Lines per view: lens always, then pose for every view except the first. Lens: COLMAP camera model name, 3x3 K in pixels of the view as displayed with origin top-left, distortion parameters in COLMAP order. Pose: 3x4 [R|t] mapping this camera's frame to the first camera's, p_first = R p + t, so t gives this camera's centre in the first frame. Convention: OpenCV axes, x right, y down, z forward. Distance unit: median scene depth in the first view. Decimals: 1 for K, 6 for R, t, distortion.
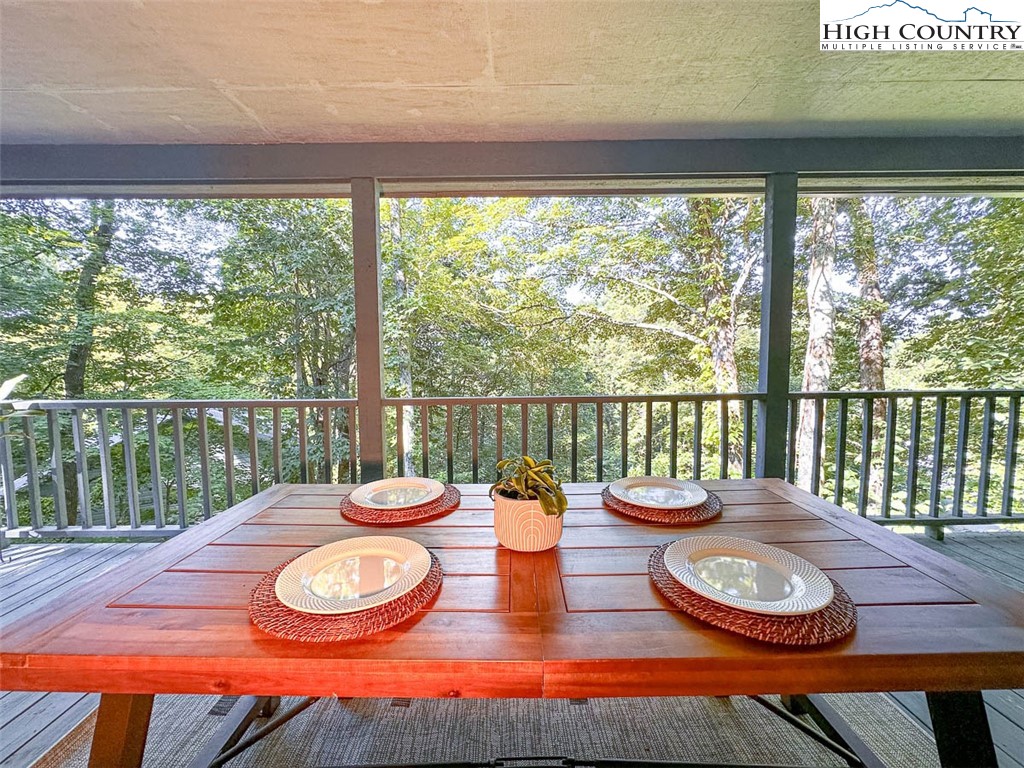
lens RADIAL K [[401.2, 0, 512.0], [0, 401.2, 384.0], [0, 0, 1]] dist [-0.001145, -0.000001]
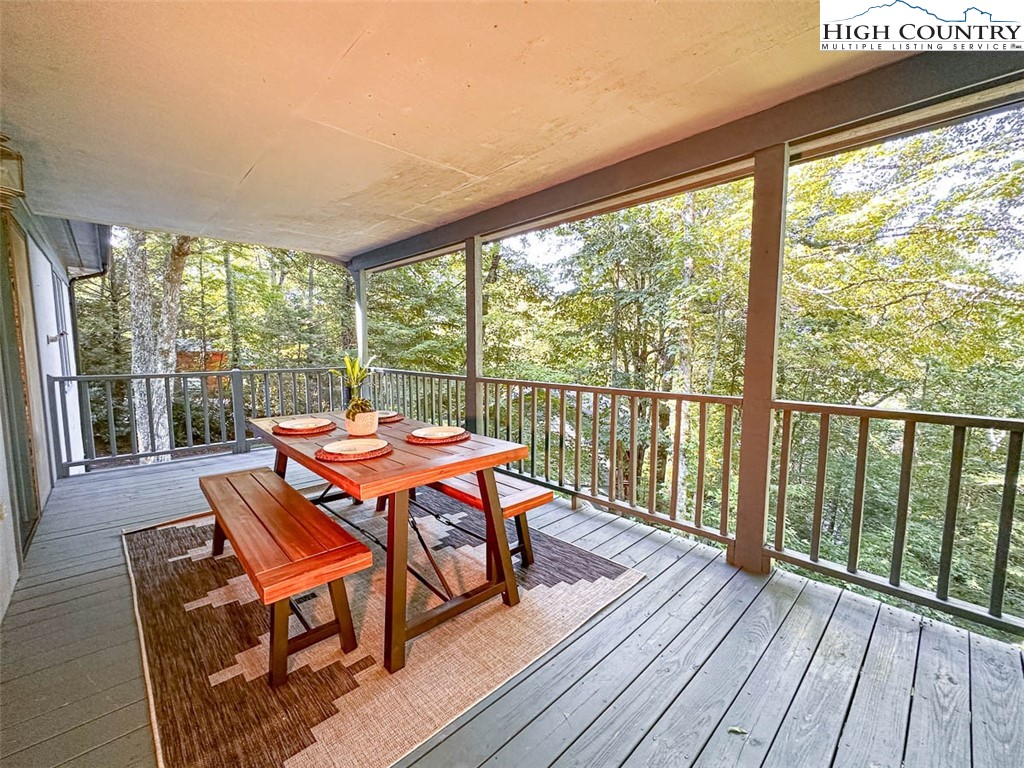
lens RADIAL K [[408.6, 0, 512.0], [0, 408.6, 384.0], [0, 0, 1]] dist [-0.001774, 0.000064]
pose [[0.697128, 0.076738, -0.712828, 0.105504], [-0.056900, 0.997041, 0.051687, -0.002948], [0.714685, 0.004528, 0.699432, -0.001868]]
